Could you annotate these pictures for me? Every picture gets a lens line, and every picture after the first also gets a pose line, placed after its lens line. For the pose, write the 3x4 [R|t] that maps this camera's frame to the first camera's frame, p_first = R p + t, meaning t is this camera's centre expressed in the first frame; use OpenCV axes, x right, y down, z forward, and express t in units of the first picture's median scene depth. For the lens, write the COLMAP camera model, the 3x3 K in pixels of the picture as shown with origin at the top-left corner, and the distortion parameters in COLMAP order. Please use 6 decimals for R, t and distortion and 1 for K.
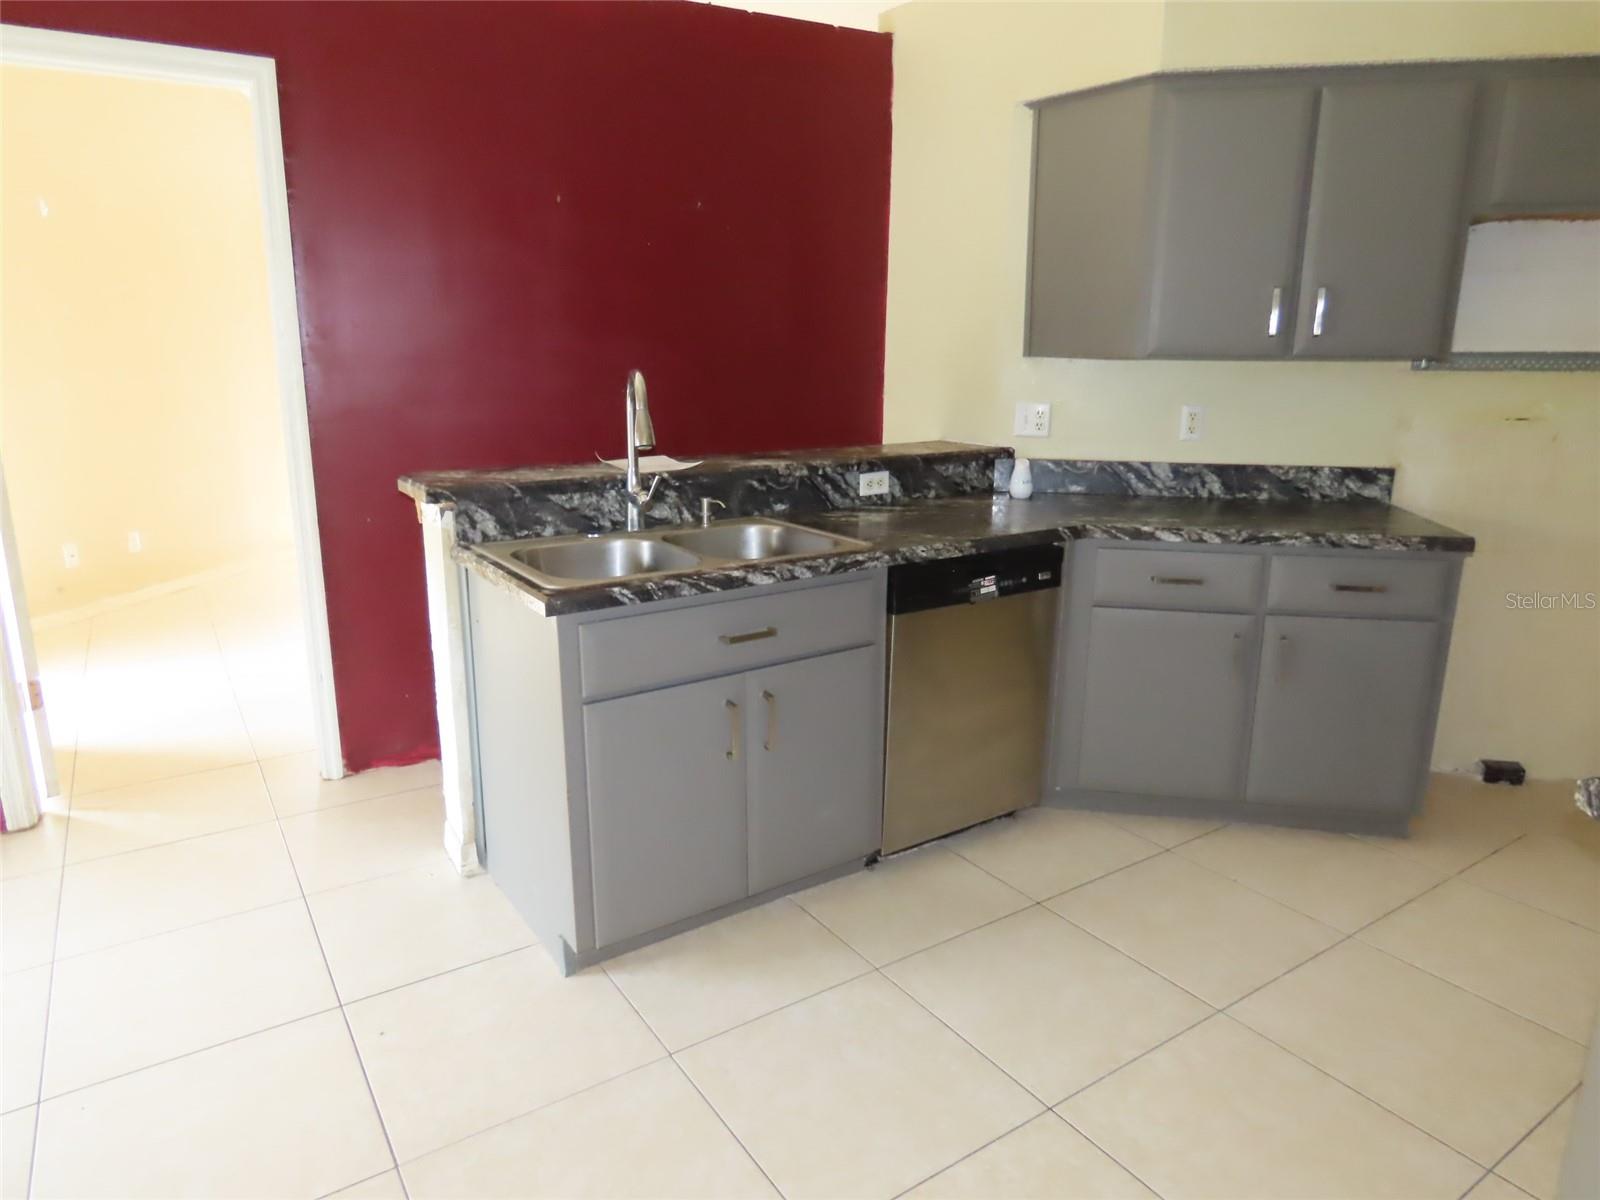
lens RADIAL K [[997.3, 0, 803.7], [0, 997.3, 593.2], [0, 0, 1]] dist [-0.022676, 0.006336]
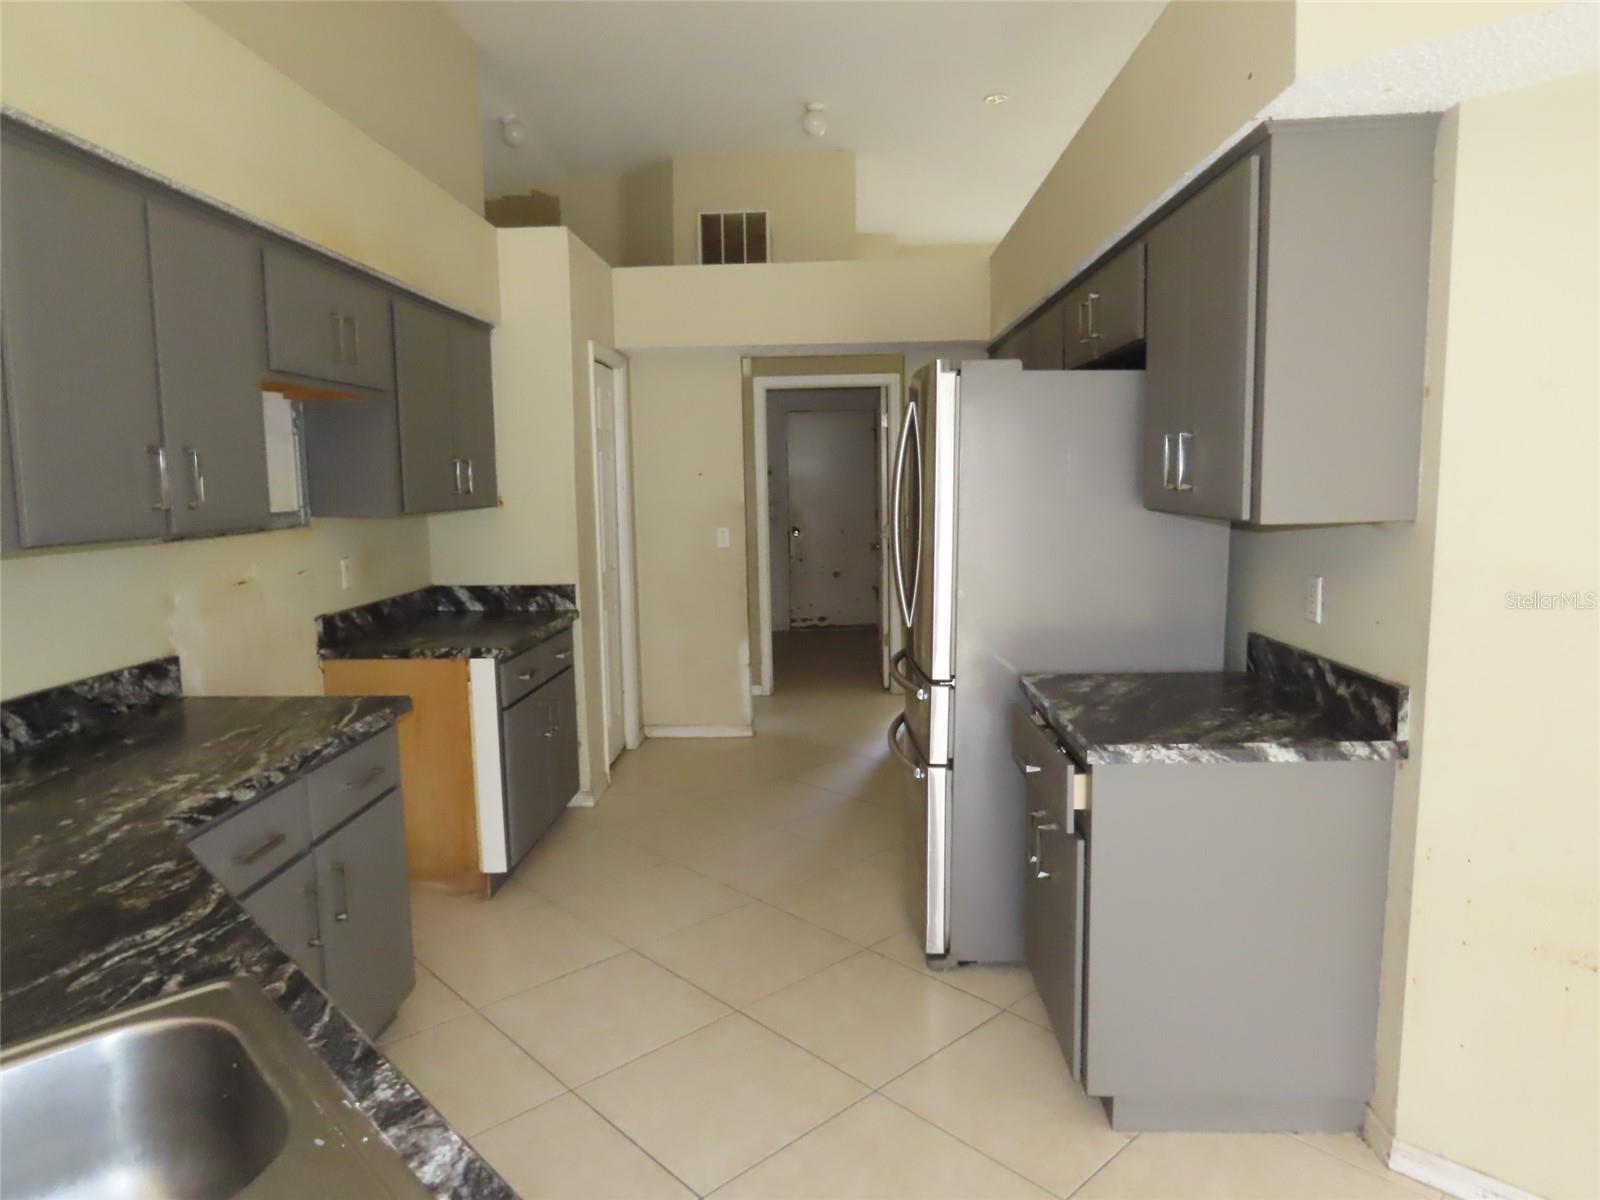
lens RADIAL K [[997.3, 0, 802.4], [0, 997.3, 591.2], [0, 0, 1]] dist [-0.022676, 0.006336]
pose [[-0.157457, -0.112329, 0.981116, -0.311371], [0.245939, 0.957745, 0.149124, -0.172508], [-0.956411, 0.264776, -0.123177, 0.575511]]
